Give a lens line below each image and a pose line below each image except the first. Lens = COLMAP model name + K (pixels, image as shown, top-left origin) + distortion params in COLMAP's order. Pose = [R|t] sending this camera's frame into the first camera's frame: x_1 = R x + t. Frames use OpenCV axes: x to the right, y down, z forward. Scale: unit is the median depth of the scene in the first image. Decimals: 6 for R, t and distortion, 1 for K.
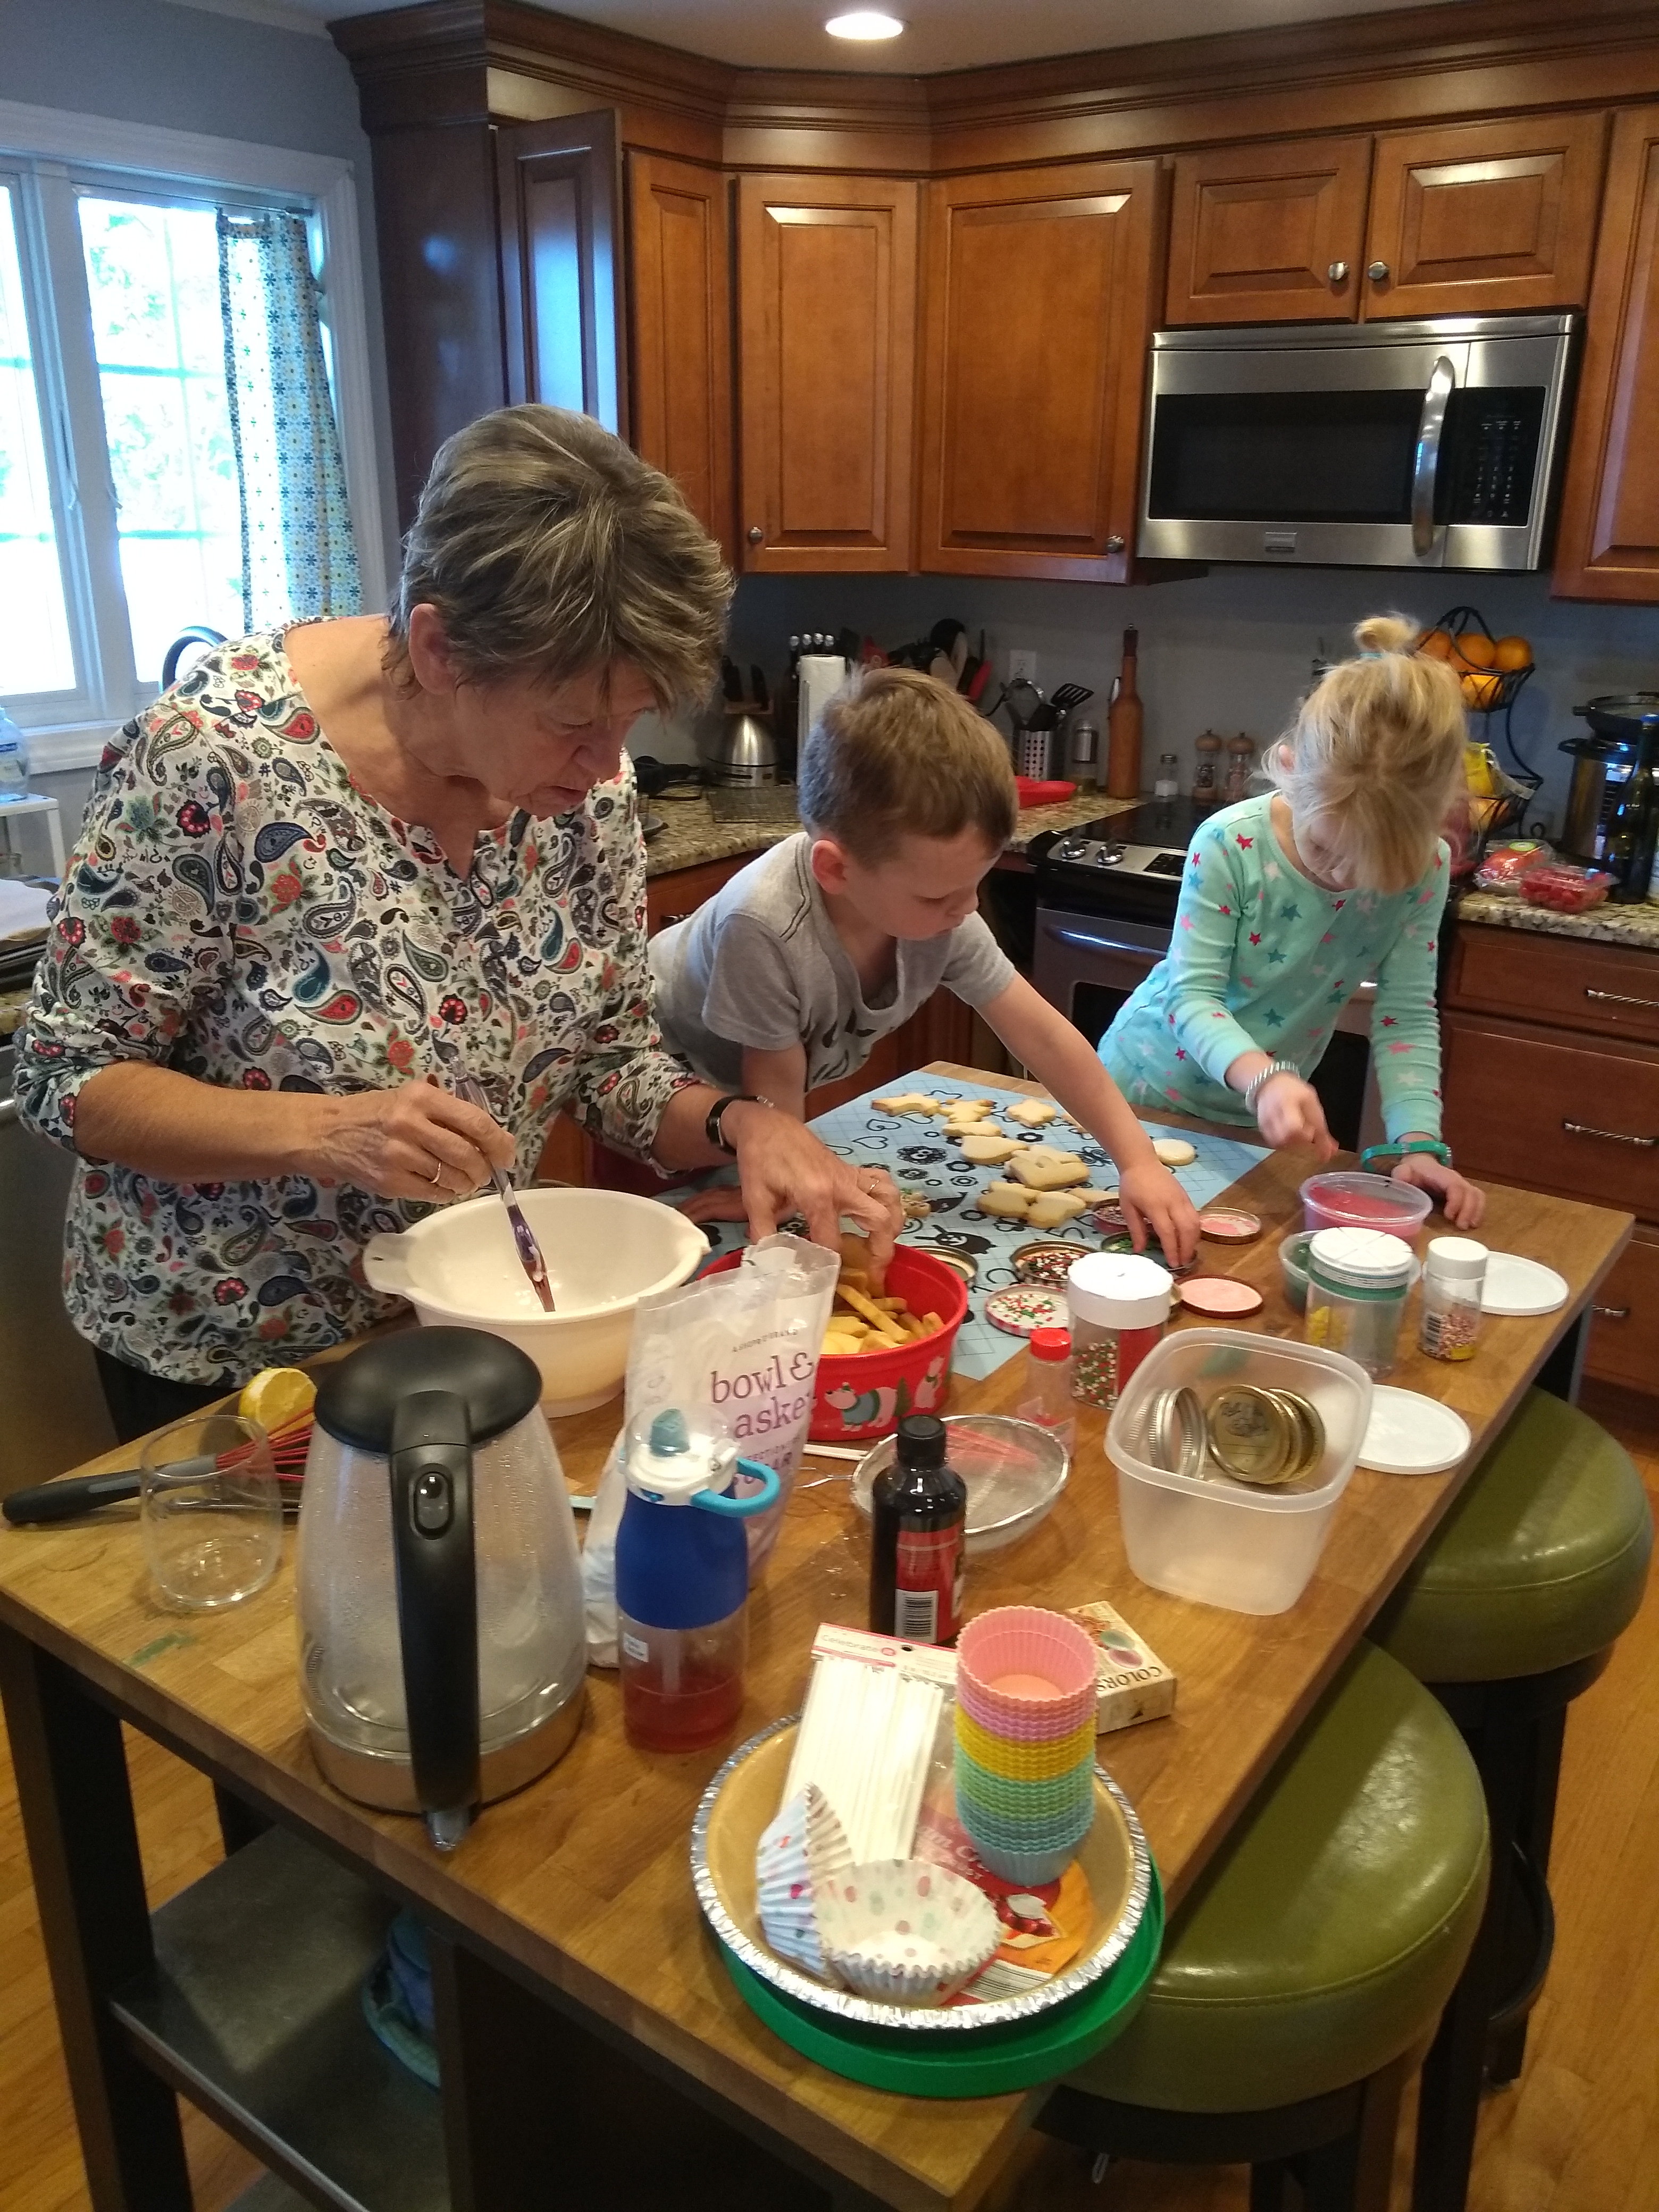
lens RADIAL K [[1703.8, 0, 829.5], [0, 1703.8, 1106.0], [0, 0, 1]] dist [0.054012, -0.073733]
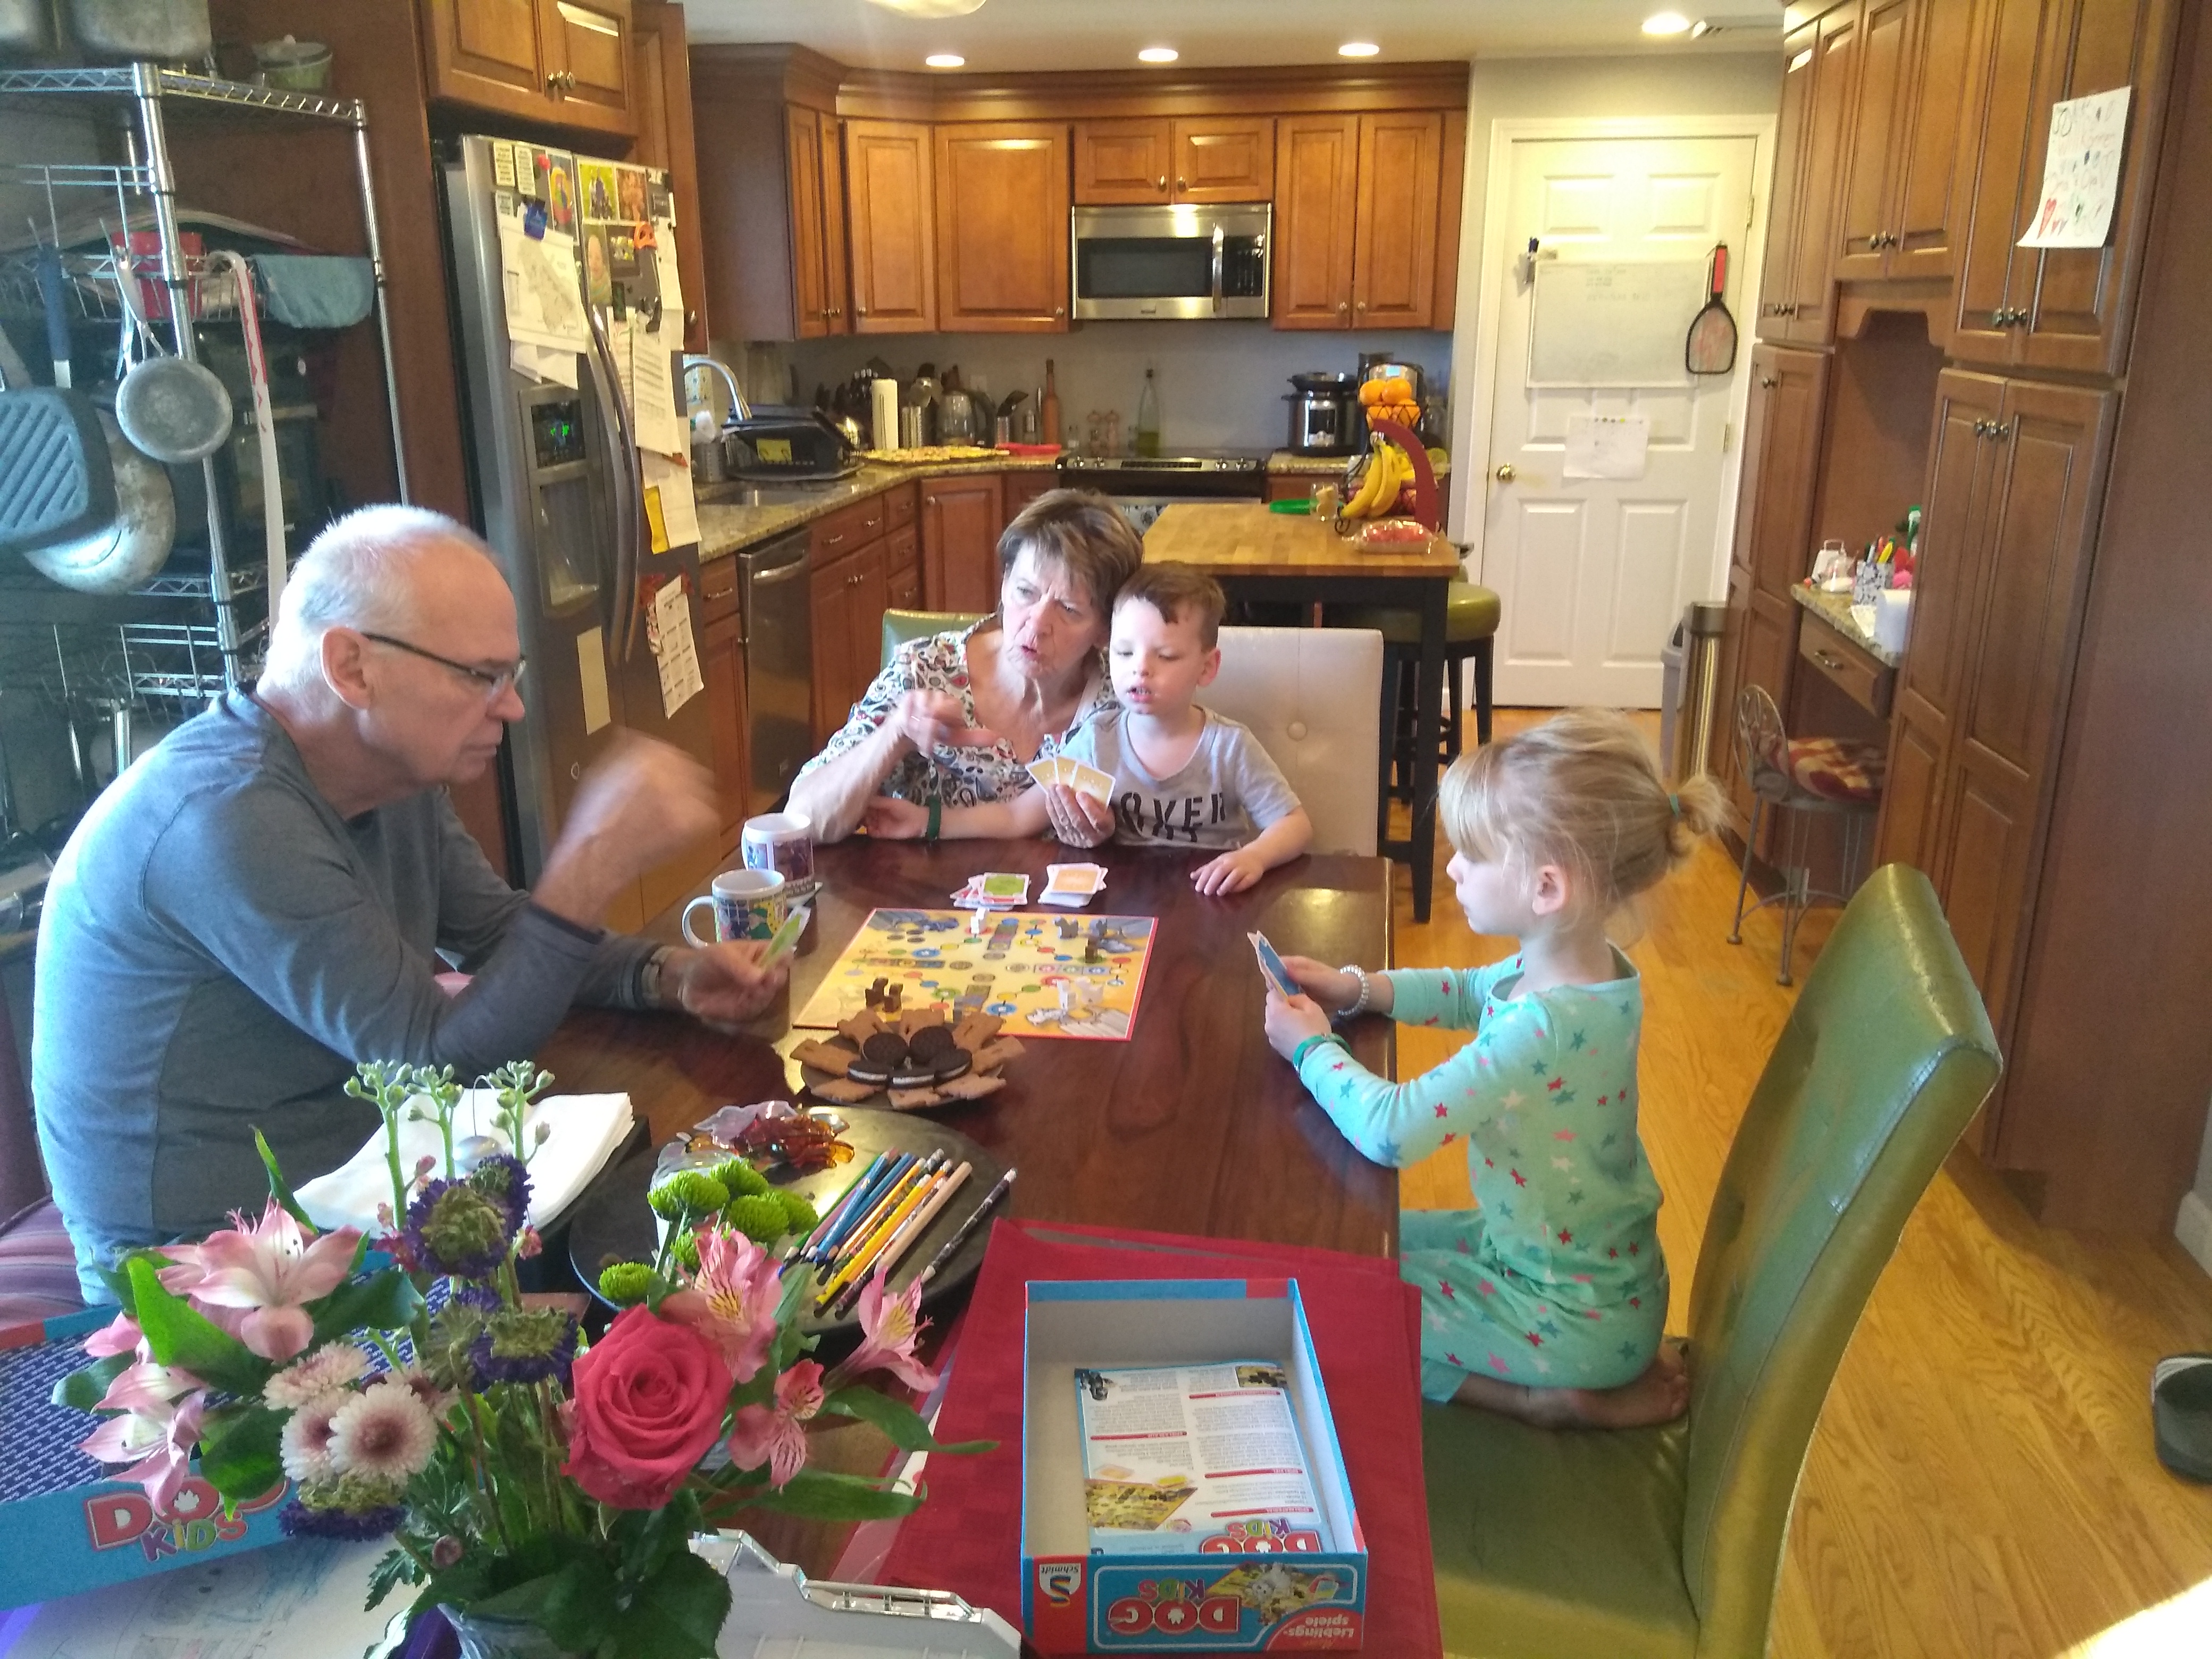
lens RADIAL K [[1683.8, 0, 1058.7], [0, 1683.8, 862.8], [0, 0, 1]] dist [0.009009, -0.056352]
pose [[0.898271, -0.151674, 0.412438, -0.729915], [0.164662, 0.986341, 0.004099, 0.288164], [-0.407427, 0.064231, 0.910976, -0.719324]]
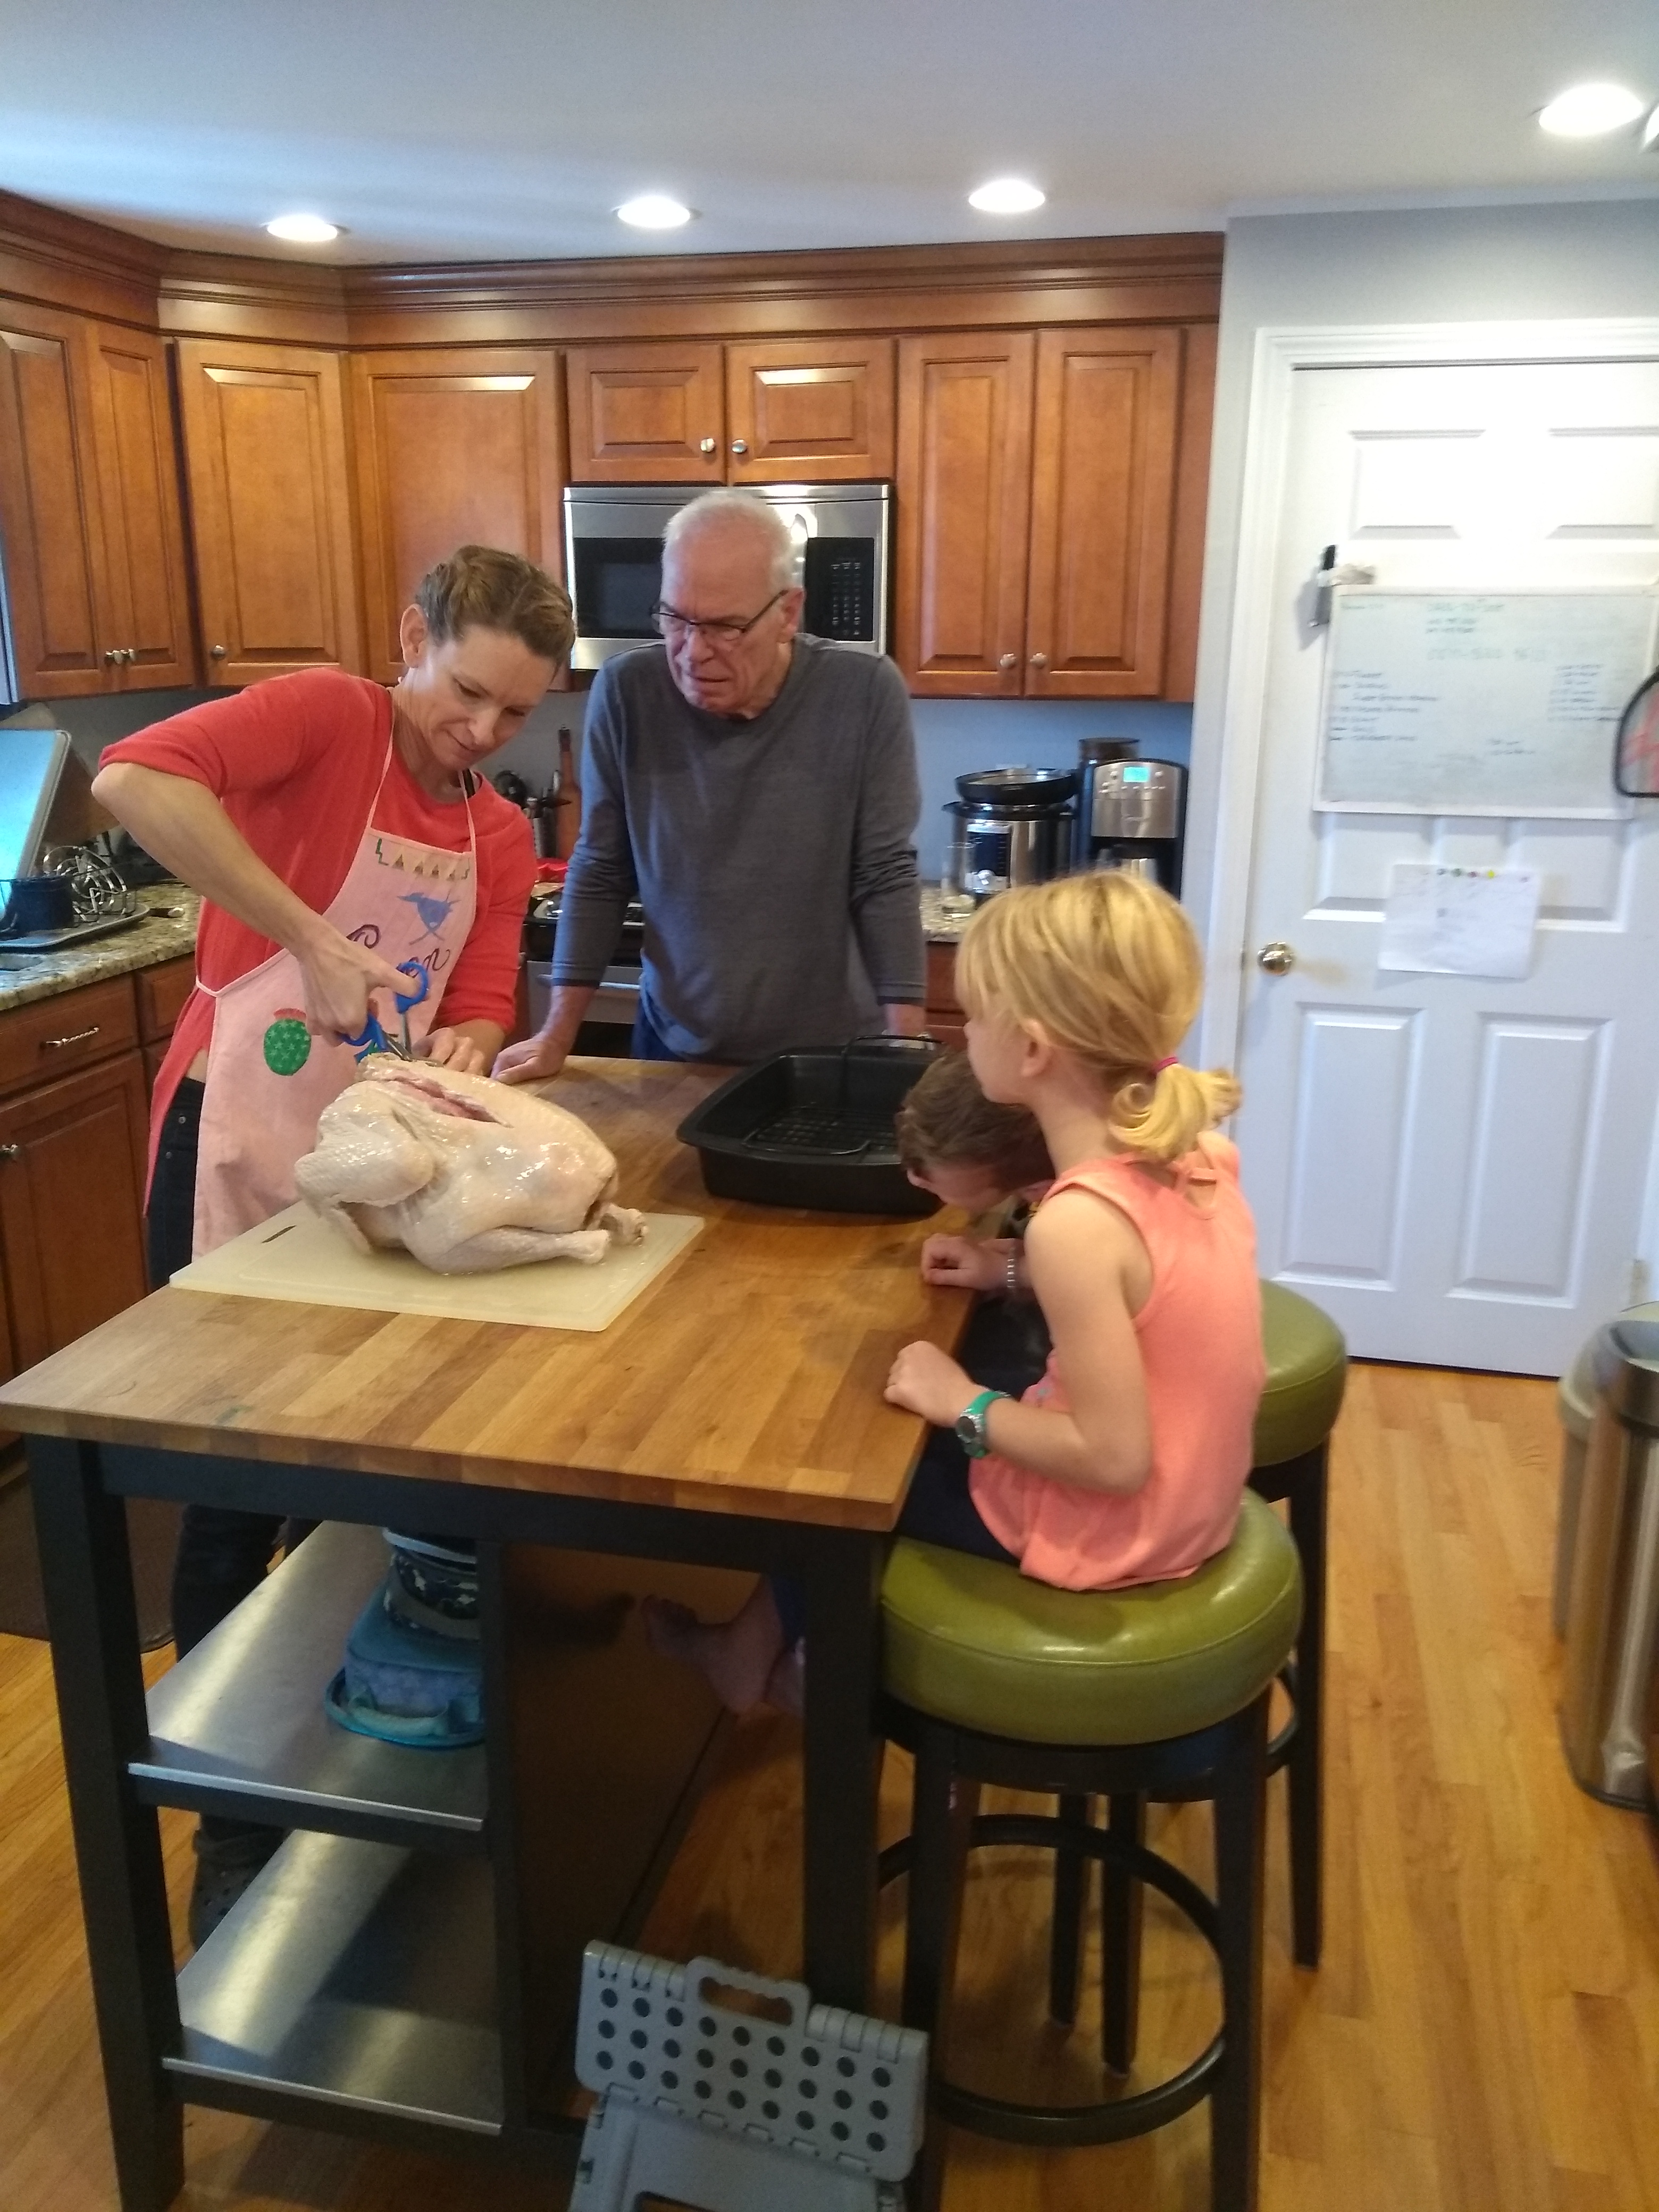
lens RADIAL K [[1746.7, 0, 788.3], [0, 1746.7, 1118.3], [0, 0, 1]] dist [0.052380, -0.090200]
pose [[0.927923, -0.104516, 0.357821, -0.150423], [0.128515, 0.990736, -0.043887, 0.065362], [-0.349919, 0.086709, 0.932758, -0.171116]]
